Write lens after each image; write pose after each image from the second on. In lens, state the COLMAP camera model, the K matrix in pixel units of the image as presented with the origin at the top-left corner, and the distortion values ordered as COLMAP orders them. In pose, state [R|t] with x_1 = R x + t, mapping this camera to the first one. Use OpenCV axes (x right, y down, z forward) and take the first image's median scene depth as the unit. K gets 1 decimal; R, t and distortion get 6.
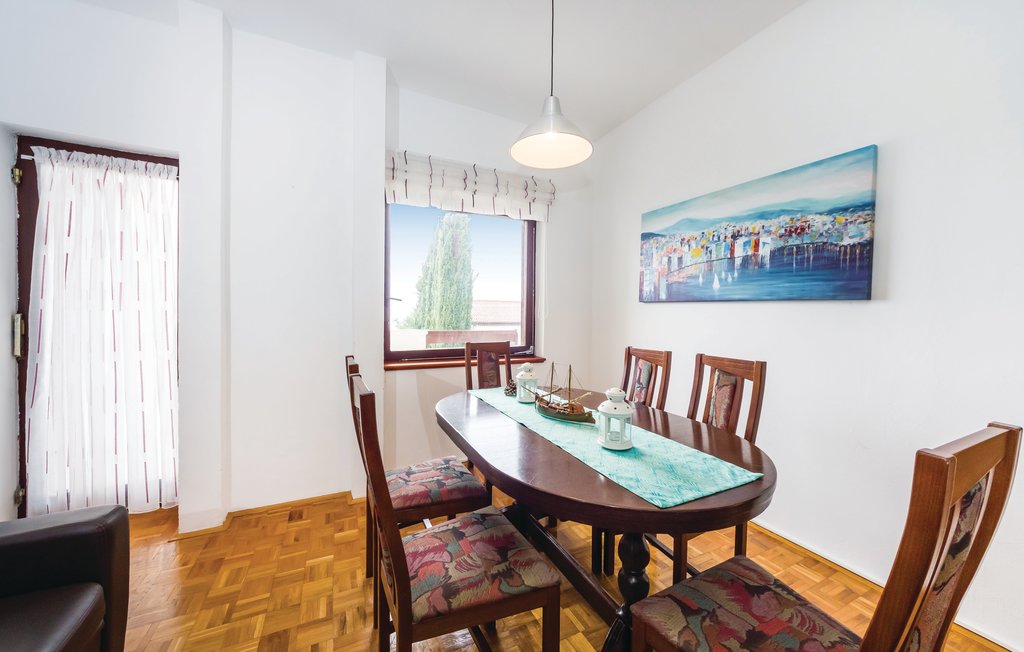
lens RADIAL K [[361.4, 0, 508.8], [0, 361.4, 329.4], [0, 0, 1]] dist [0.002529, -0.000009]
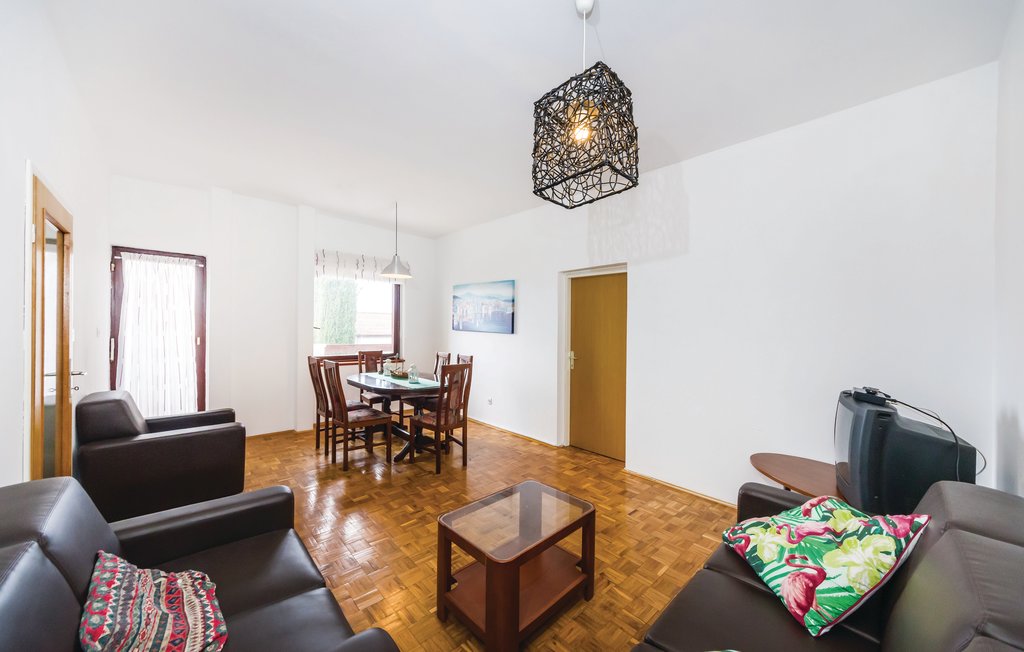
lens RADIAL K [[361.4, 0, 503.7], [0, 361.4, 341.7], [0, 0, 1]] dist [0.002529, -0.000009]
pose [[0.958711, -0.003165, 0.284365, 0.077409], [0.002973, 0.999995, 0.001108, -0.014693], [-0.284367, -0.000217, 0.958715, -1.101913]]
